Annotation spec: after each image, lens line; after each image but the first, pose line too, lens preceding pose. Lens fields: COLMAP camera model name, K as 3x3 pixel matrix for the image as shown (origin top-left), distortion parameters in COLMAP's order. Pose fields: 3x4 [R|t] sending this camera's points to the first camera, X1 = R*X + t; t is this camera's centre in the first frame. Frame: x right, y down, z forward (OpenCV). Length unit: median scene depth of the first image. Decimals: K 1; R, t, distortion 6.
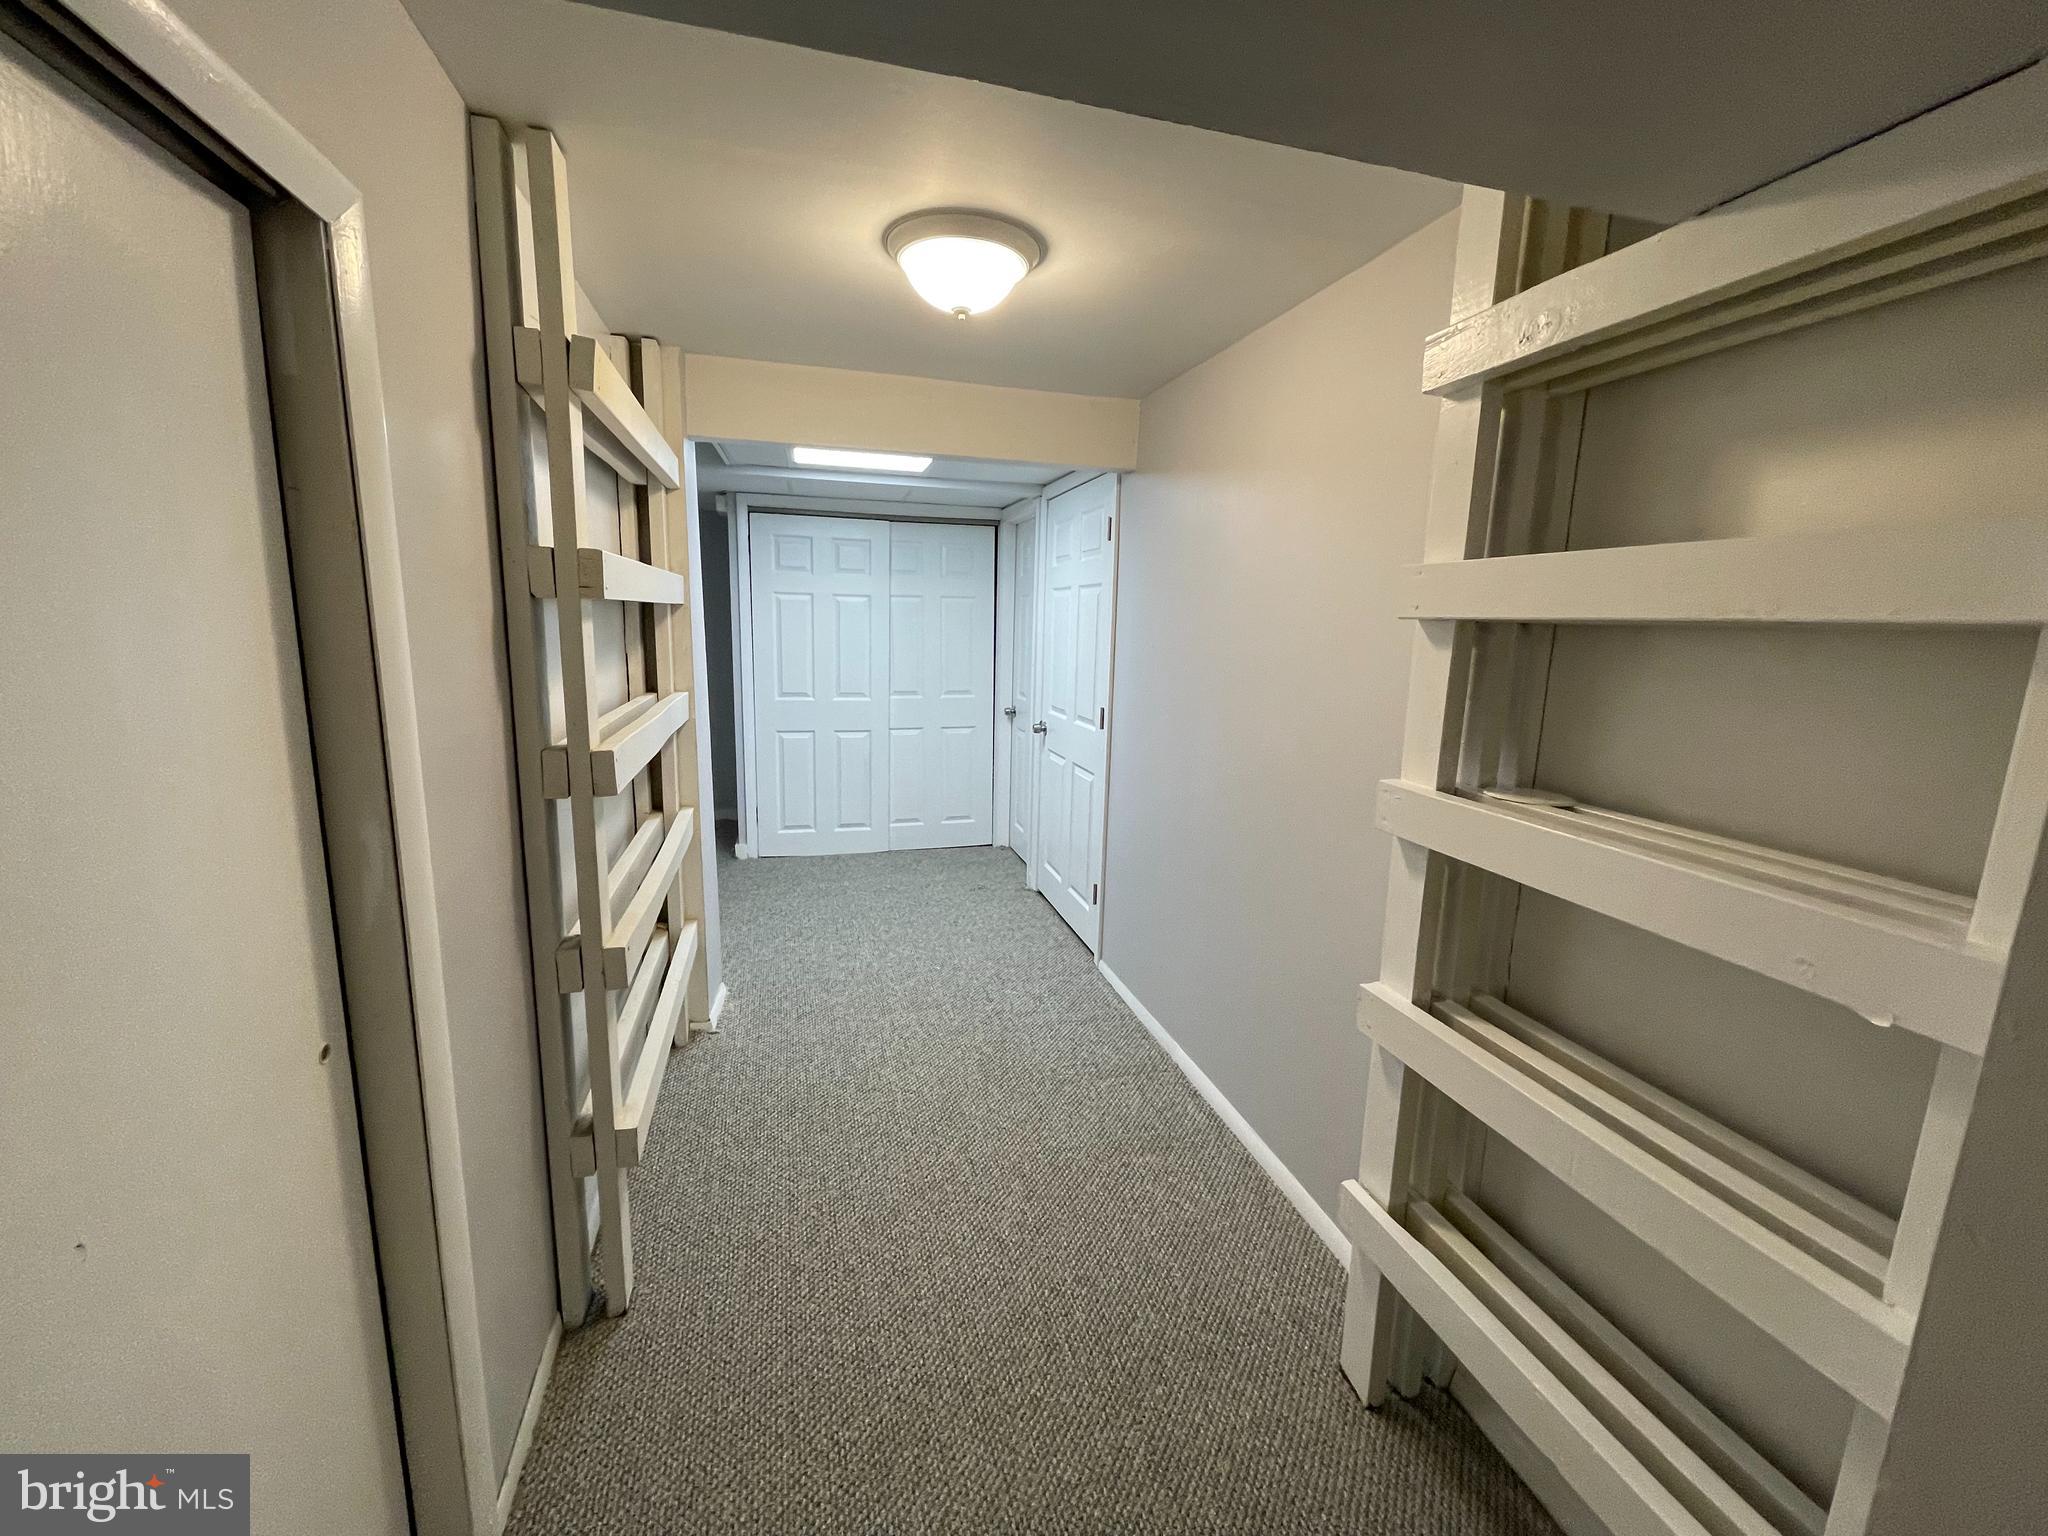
lens RADIAL K [[821.0, 0, 1014.3], [0, 821.0, 765.7], [0, 0, 1]] dist [-0.009859, -0.000146]
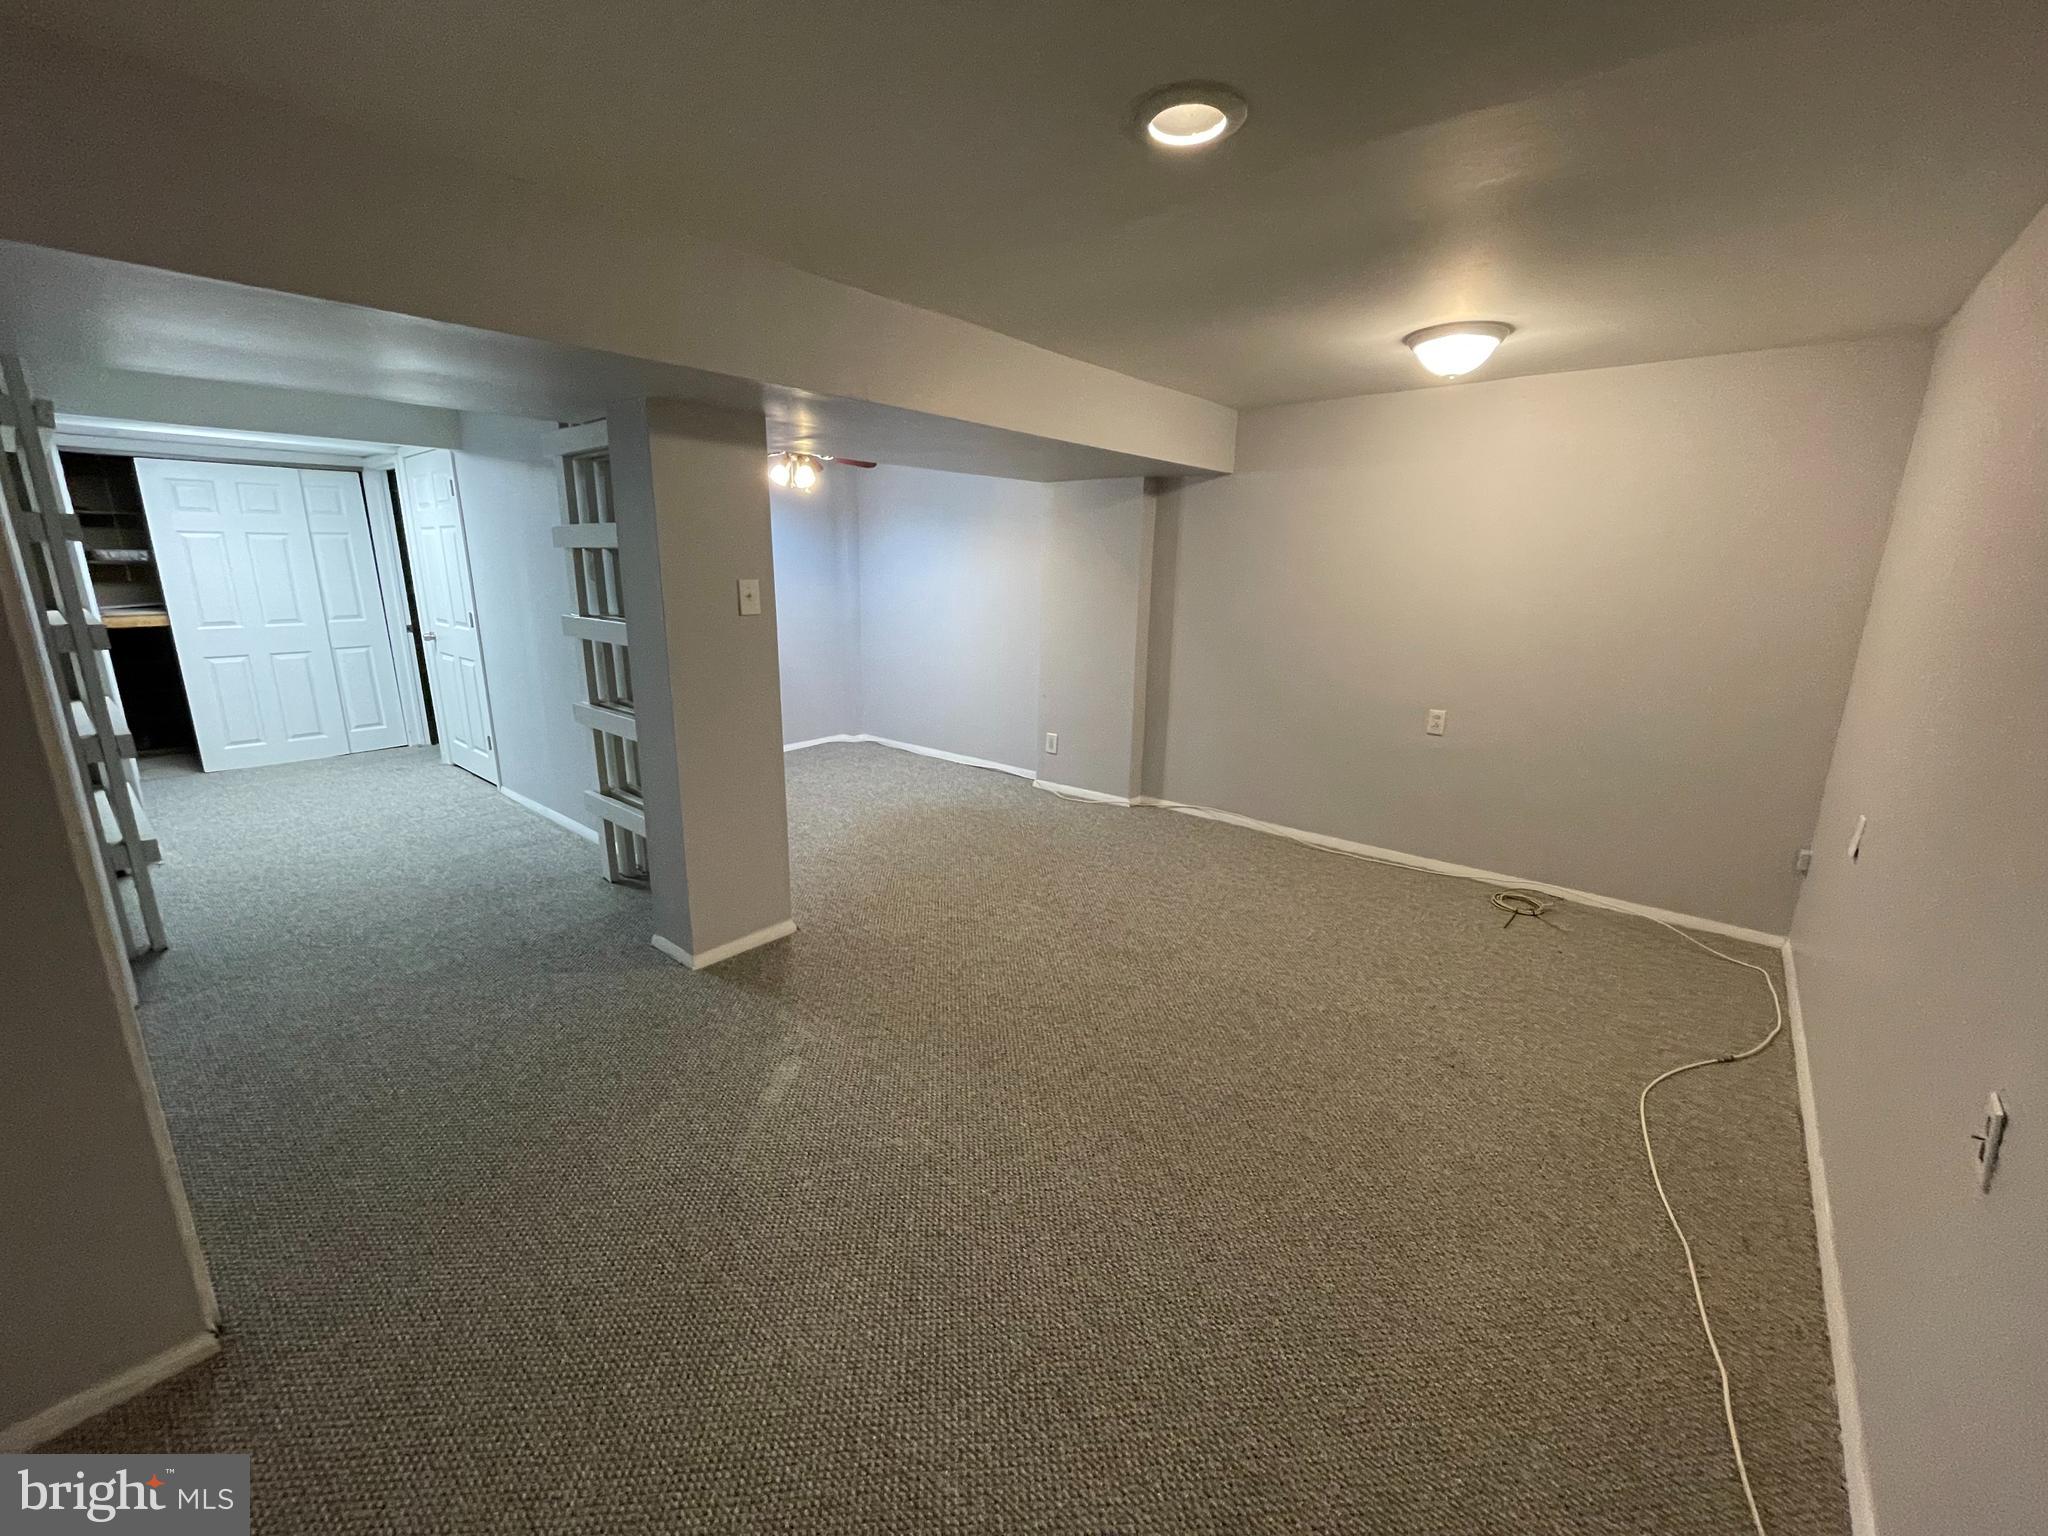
lens RADIAL K [[821.0, 0, 1014.3], [0, 821.0, 765.7], [0, 0, 1]] dist [-0.009859, -0.000146]
pose [[0.822158, -0.158240, 0.546824, 0.068859], [0.114870, 0.986945, 0.112894, 0.149602], [-0.557549, -0.030003, 0.829602, -0.768820]]
